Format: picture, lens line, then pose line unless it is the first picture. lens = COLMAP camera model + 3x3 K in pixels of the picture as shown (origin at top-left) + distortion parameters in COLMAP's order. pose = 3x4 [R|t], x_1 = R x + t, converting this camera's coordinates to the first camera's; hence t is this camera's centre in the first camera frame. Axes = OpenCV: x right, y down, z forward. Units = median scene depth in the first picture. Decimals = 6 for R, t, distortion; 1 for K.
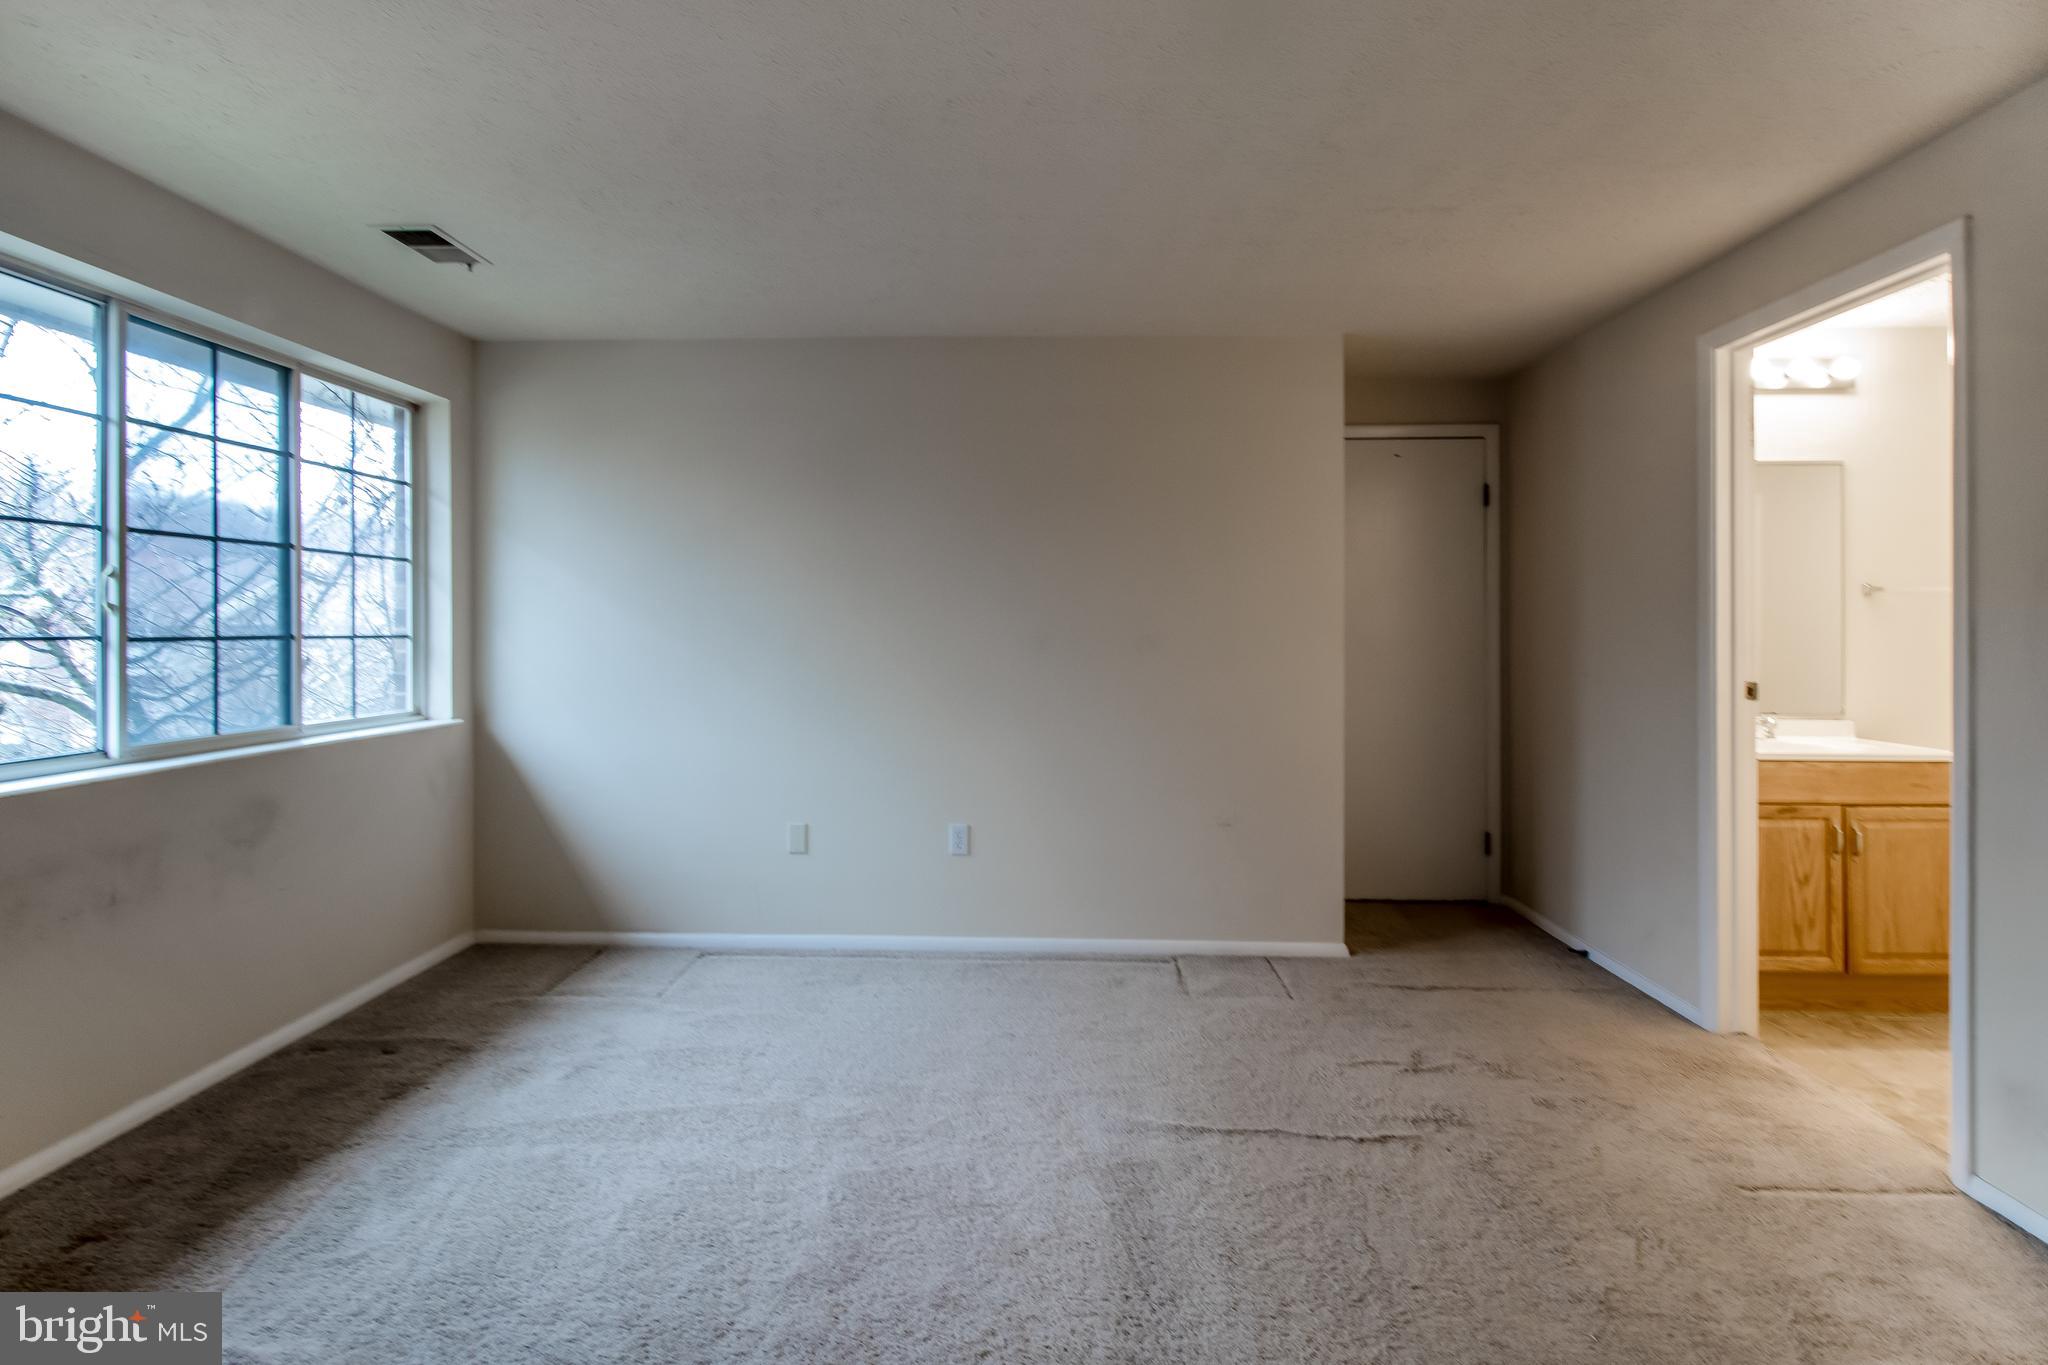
lens RADIAL K [[964.5, 0, 1020.7], [0, 964.5, 626.4], [0, 0, 1]] dist [-0.001575, -0.001018]
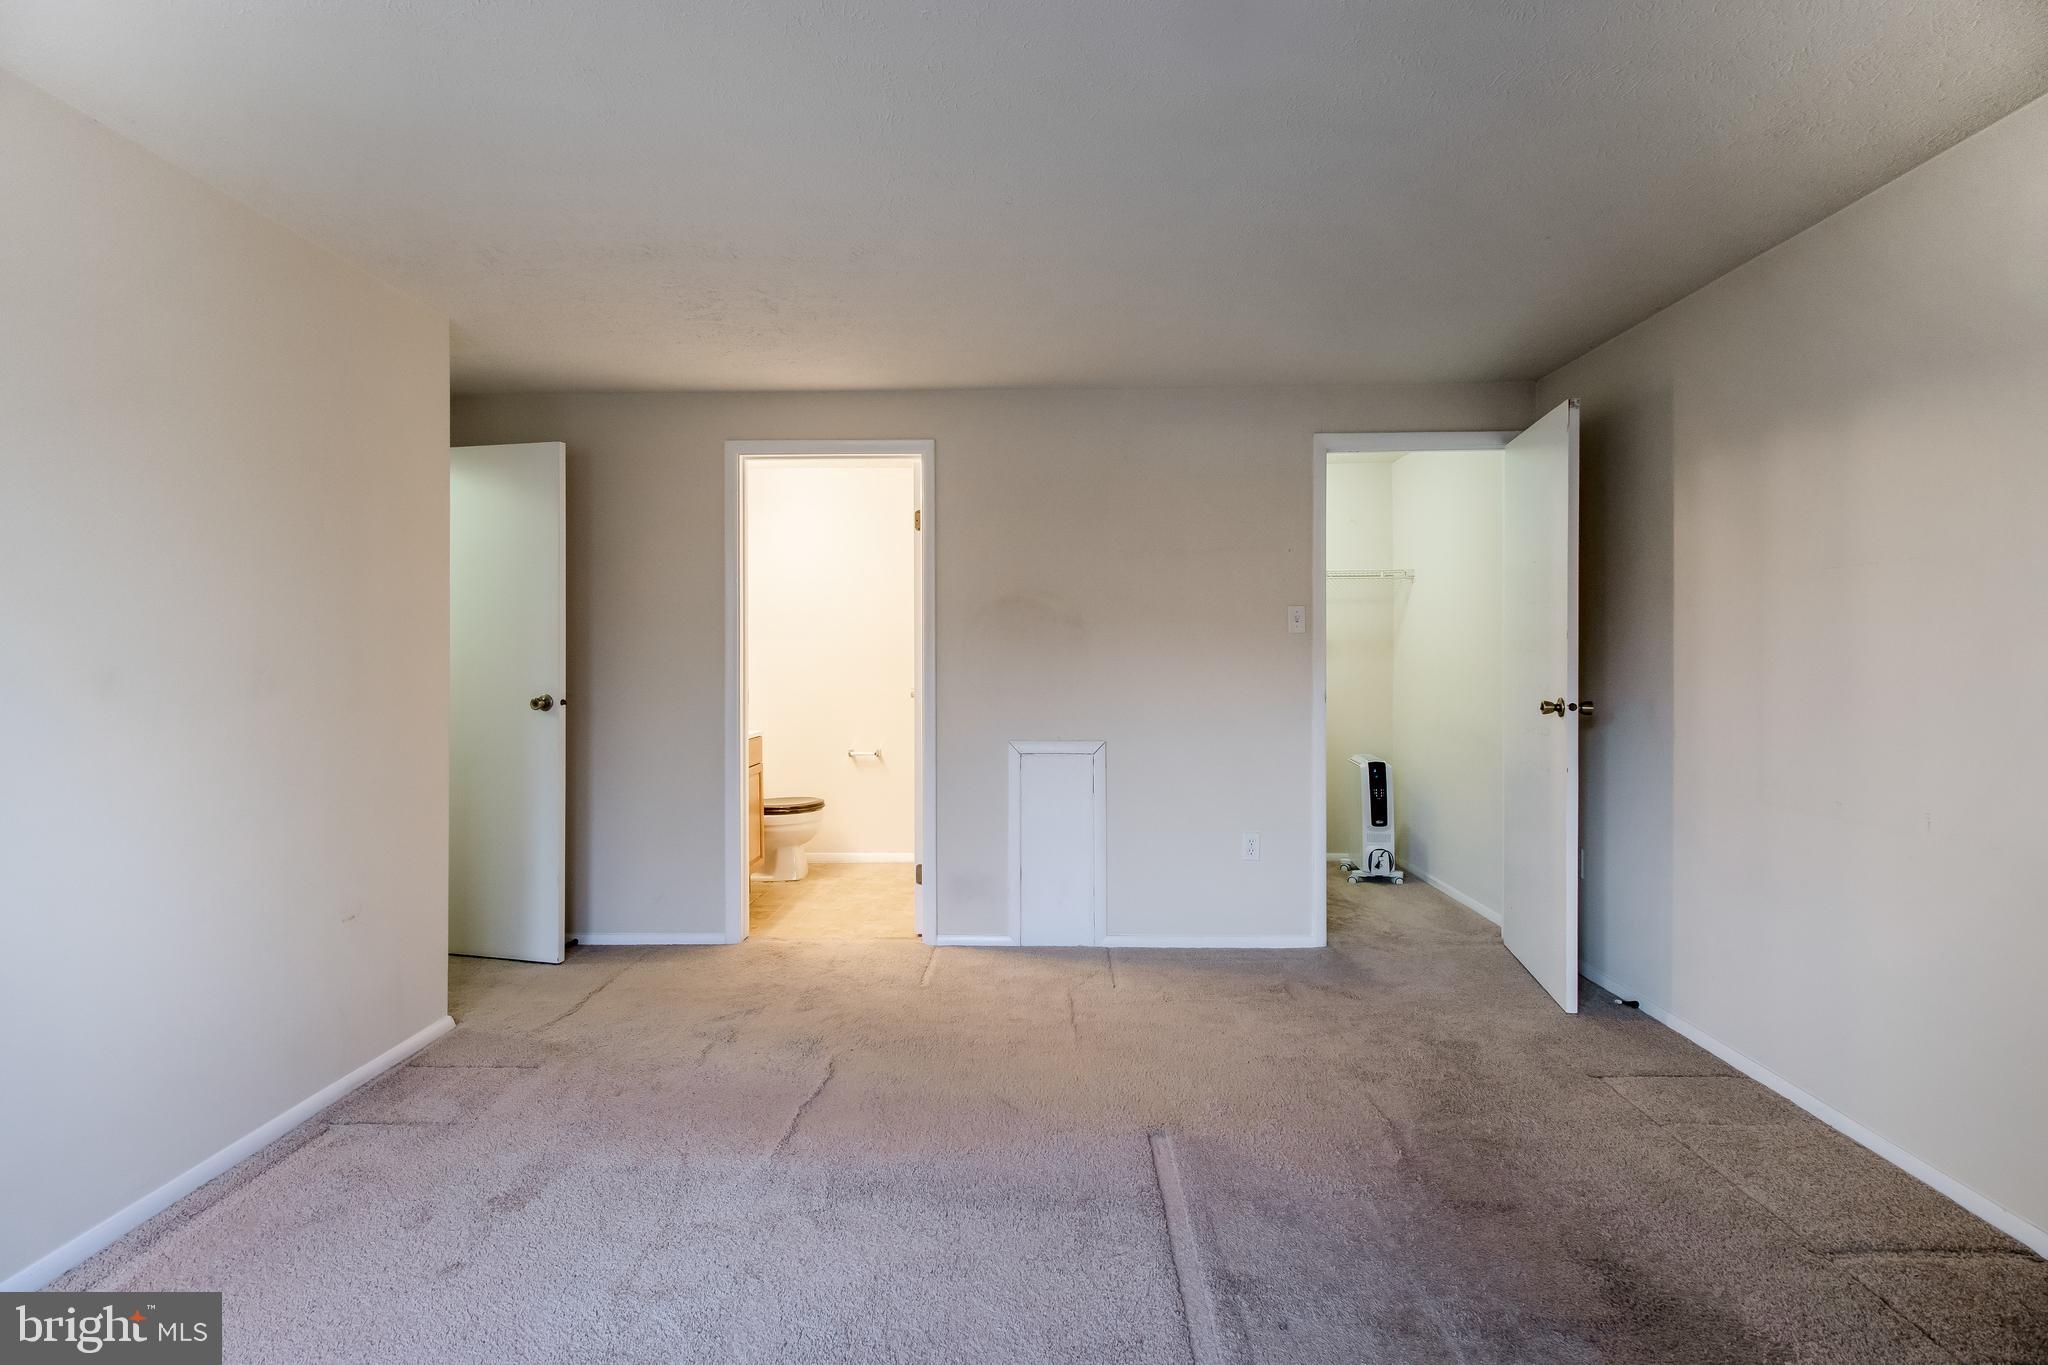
lens RADIAL K [[946.3, 0, 1026.3], [0, 946.3, 649.0], [0, 0, 1]] dist [0.000695, -0.000169]
pose [[-0.011259, 0.003423, 0.999931, -0.660115], [0.003145, 0.999989, -0.003388, 0.001356], [-0.999932, 0.003106, -0.011270, 0.602103]]
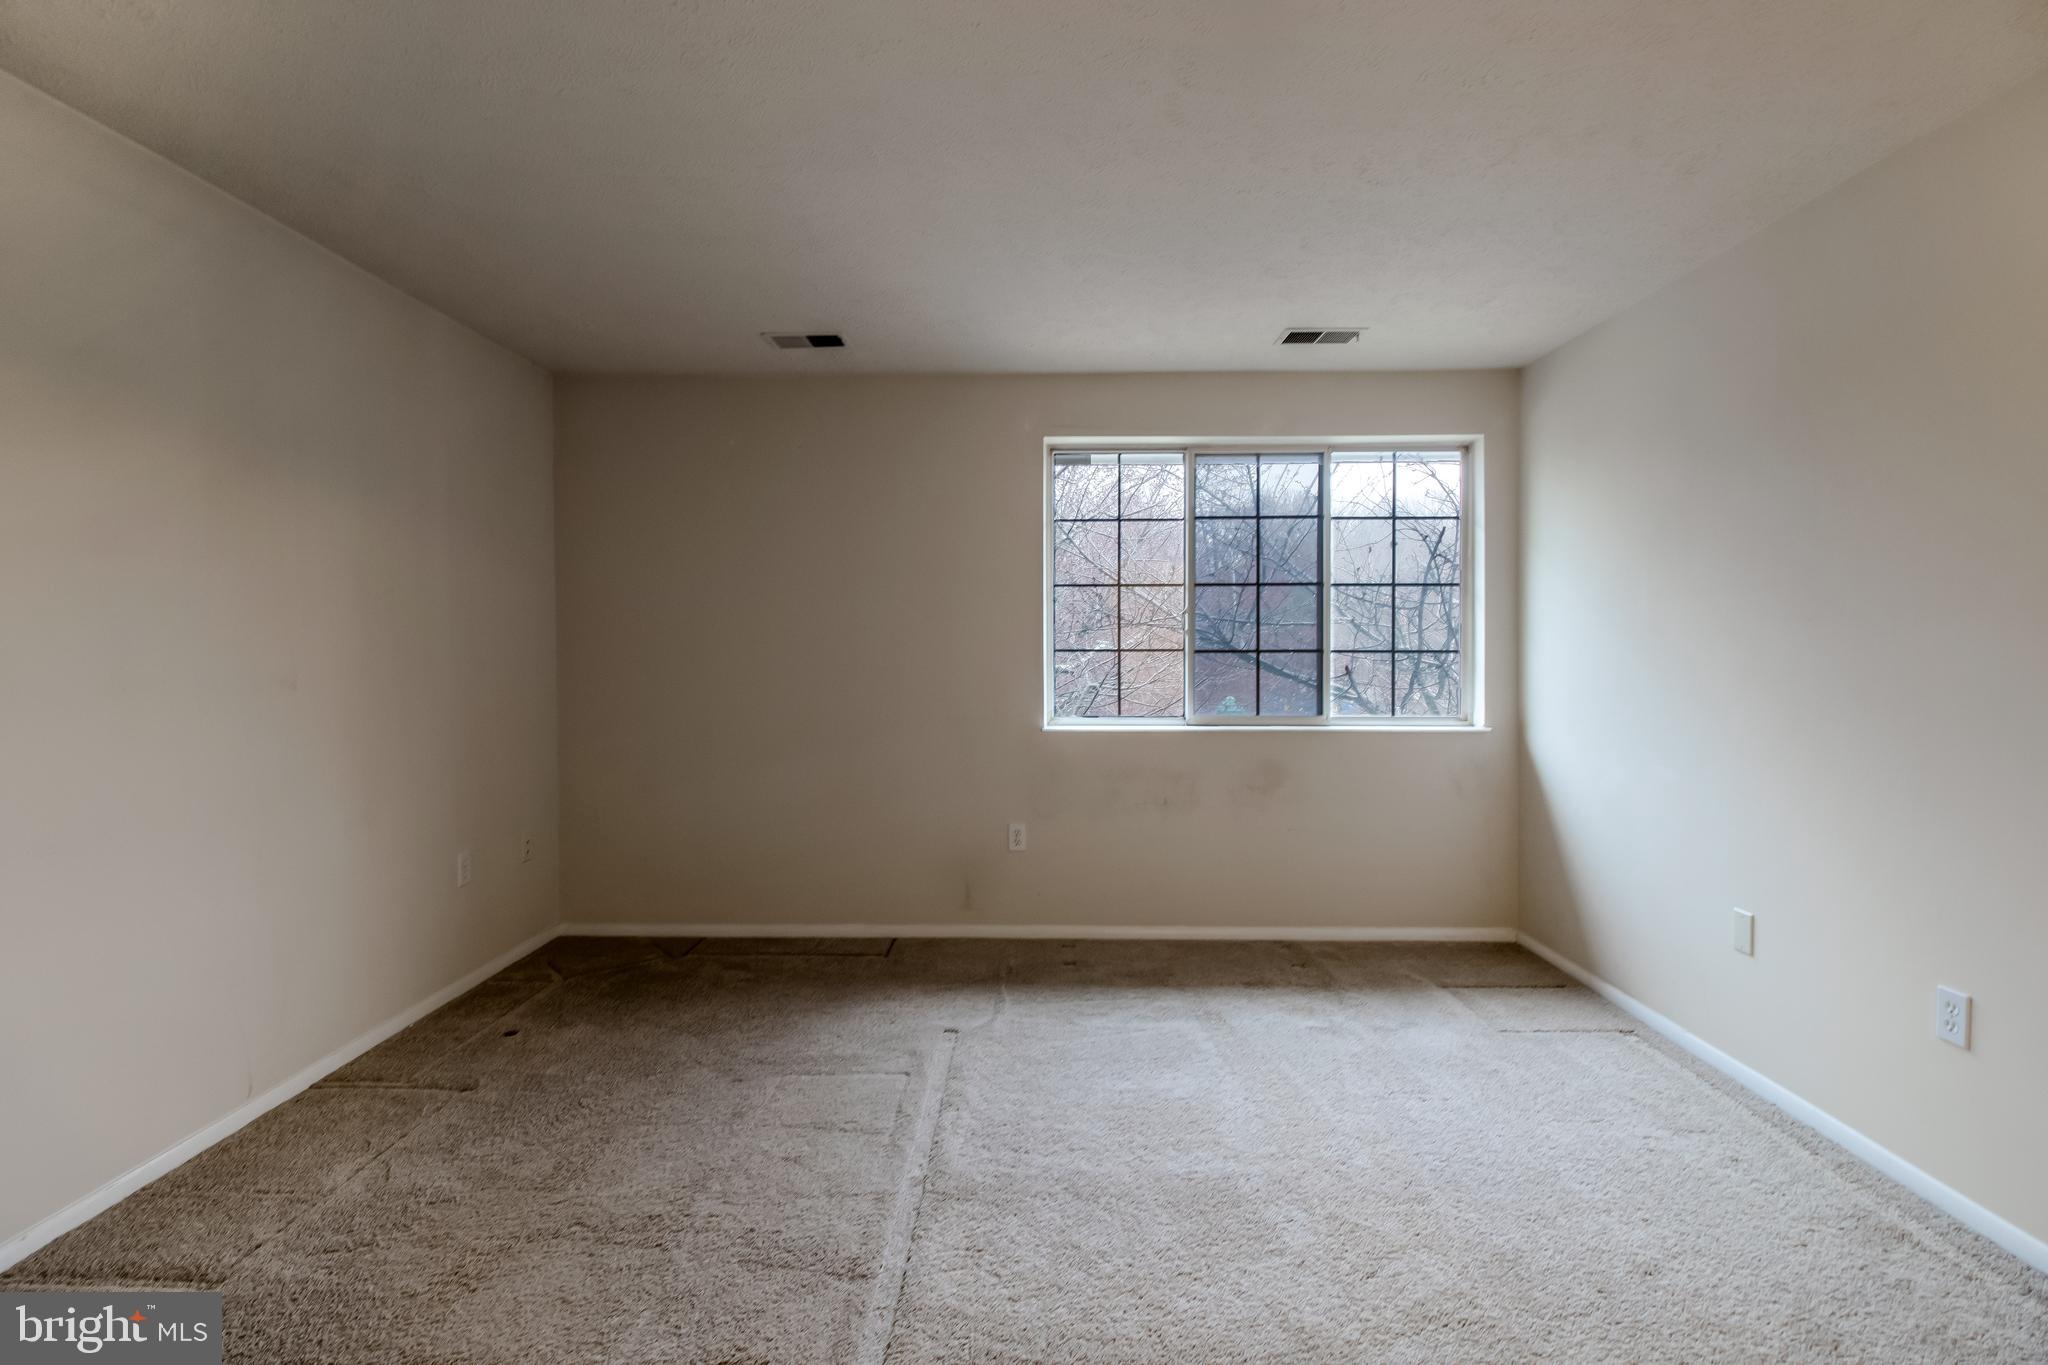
lens RADIAL K [[967.8, 0, 1024.0], [0, 967.8, 682.5], [0, 0, 1]] dist [0.000018, -0.000417]
pose [[0.012975, 0.035636, -0.999281, 0.611001], [0.005097, 0.999349, 0.035705, 0.004900], [0.999903, -0.005557, 0.012784, 0.571002]]
